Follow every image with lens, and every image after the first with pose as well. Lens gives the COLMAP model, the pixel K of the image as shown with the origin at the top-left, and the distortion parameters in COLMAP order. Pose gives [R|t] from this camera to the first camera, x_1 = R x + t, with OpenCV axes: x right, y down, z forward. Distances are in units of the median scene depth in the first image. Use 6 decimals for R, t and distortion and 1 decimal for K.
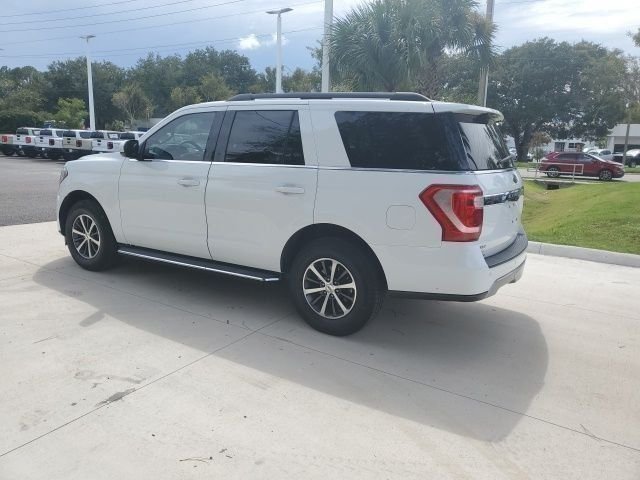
lens RADIAL K [[498.6, 0, 316.3], [0, 498.6, 238.4], [0, 0, 1]] dist [0.012144, 0.006442]
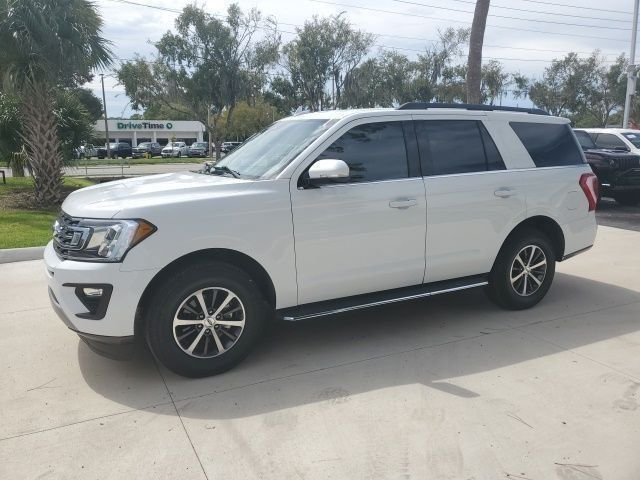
lens RADIAL K [[498.6, 0, 316.3], [0, 498.6, 238.4], [0, 0, 1]] dist [0.012144, 0.006442]
pose [[0.518213, -0.195446, 0.832620, -1.193325], [0.188052, 0.975752, 0.112003, -0.199862], [-0.834321, 0.098534, 0.542401, 0.753878]]
